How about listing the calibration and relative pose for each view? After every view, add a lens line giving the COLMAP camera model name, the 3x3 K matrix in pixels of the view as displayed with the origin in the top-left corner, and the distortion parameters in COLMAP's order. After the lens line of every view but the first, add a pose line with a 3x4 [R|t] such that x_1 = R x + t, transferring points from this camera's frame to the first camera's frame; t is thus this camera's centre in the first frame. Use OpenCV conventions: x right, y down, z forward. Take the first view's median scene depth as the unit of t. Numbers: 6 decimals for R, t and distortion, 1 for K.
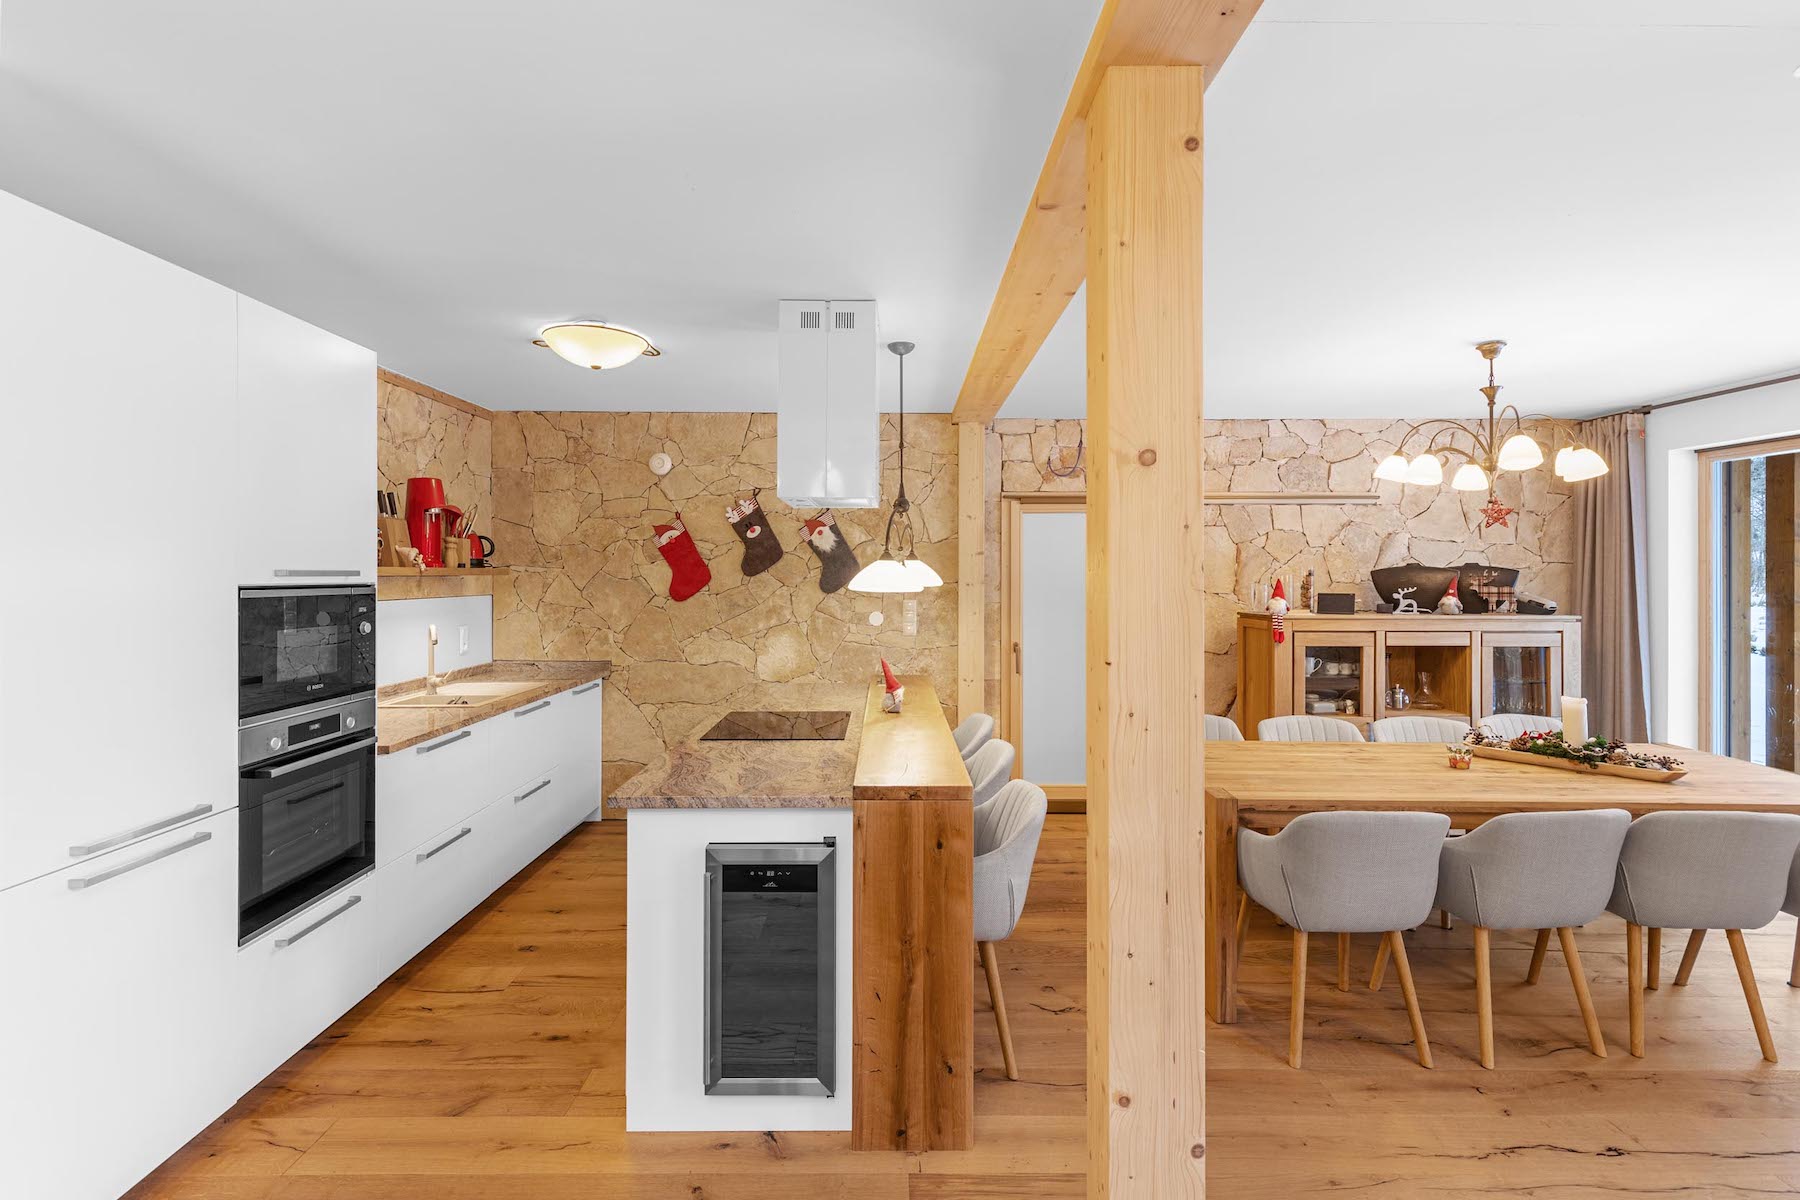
lens RADIAL K [[829.6, 0, 899.4], [0, 829.6, 592.2], [0, 0, 1]] dist [-0.000080, -0.000067]
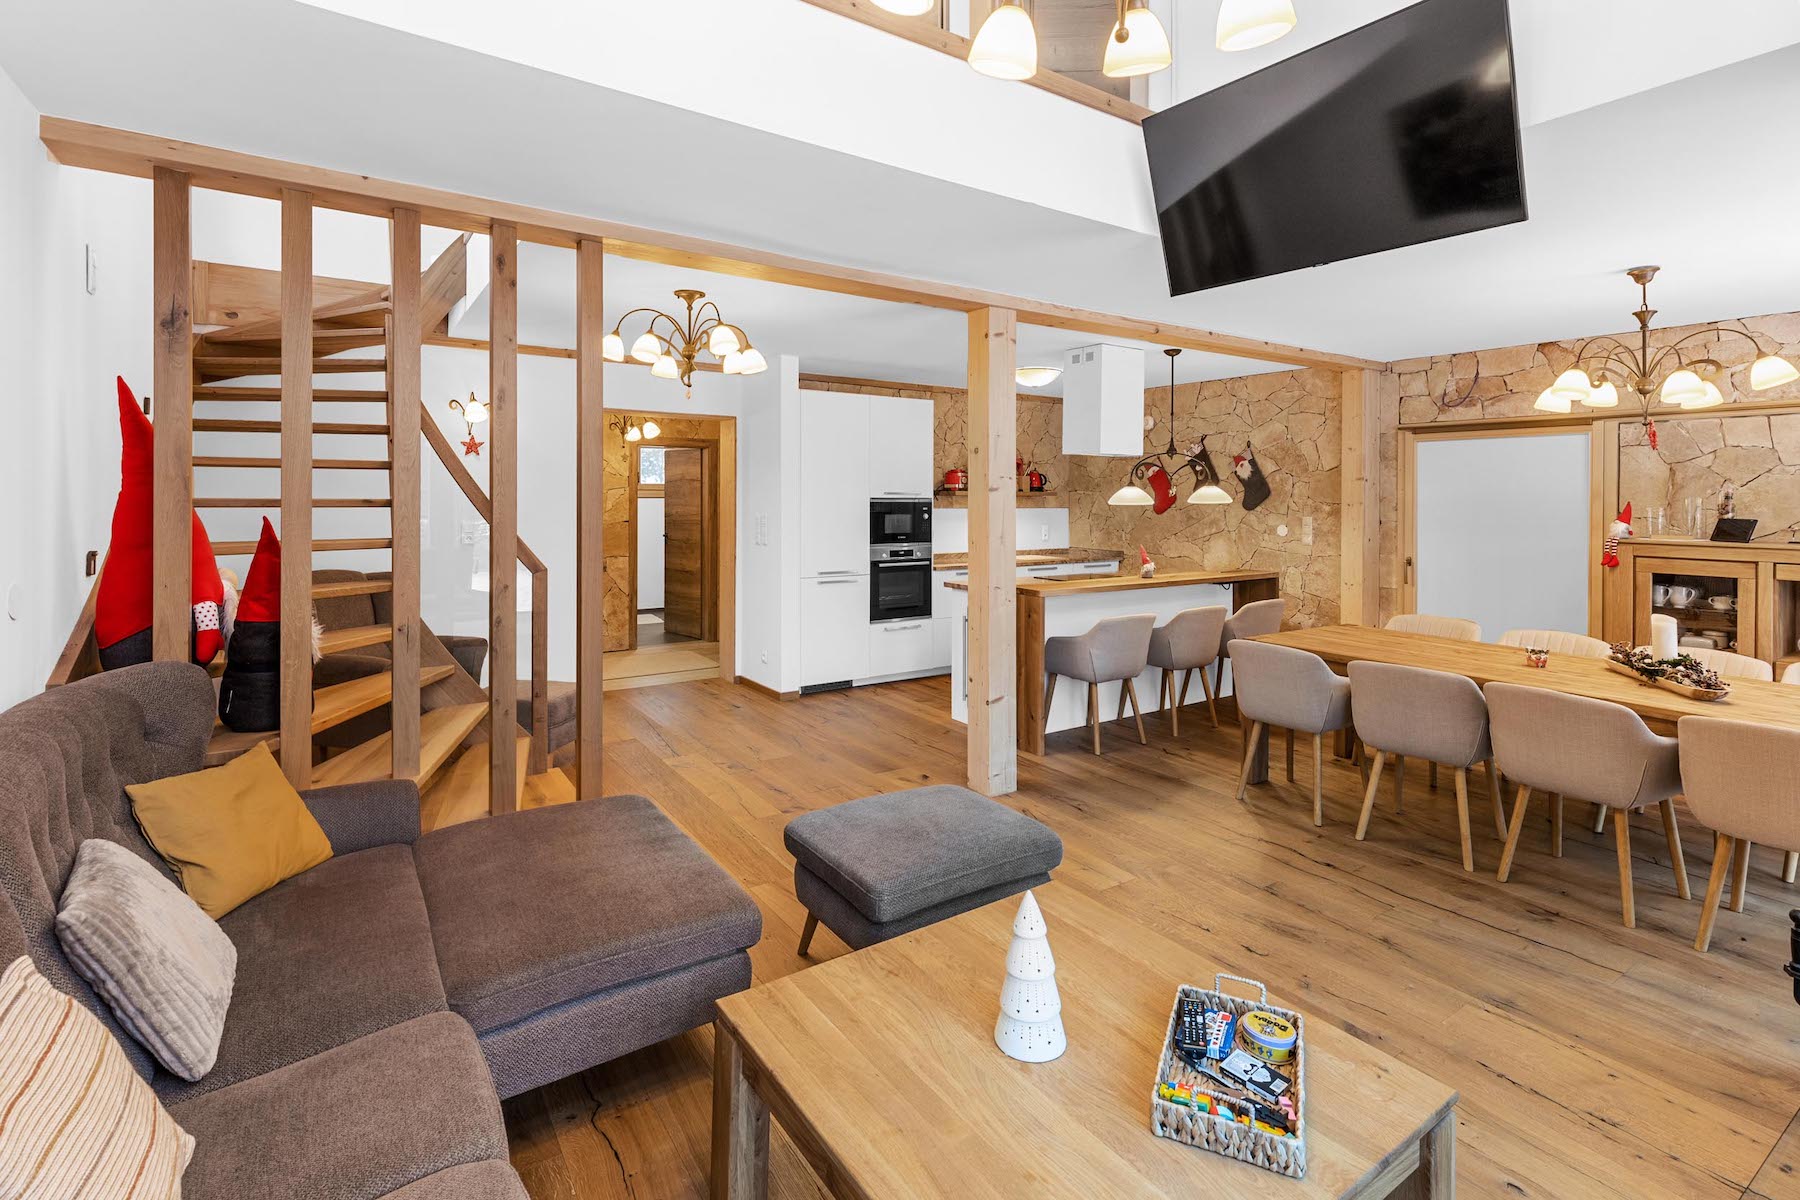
lens RADIAL K [[829.6, 0, 897.3], [0, 829.6, 597.5], [0, 0, 1]] dist [-0.000080, -0.000067]
pose [[0.553239, 0.102639, -0.826675, 0.742727], [-0.023629, 0.993915, 0.107590, 0.010770], [0.832687, -0.039989, 0.552298, -0.234172]]
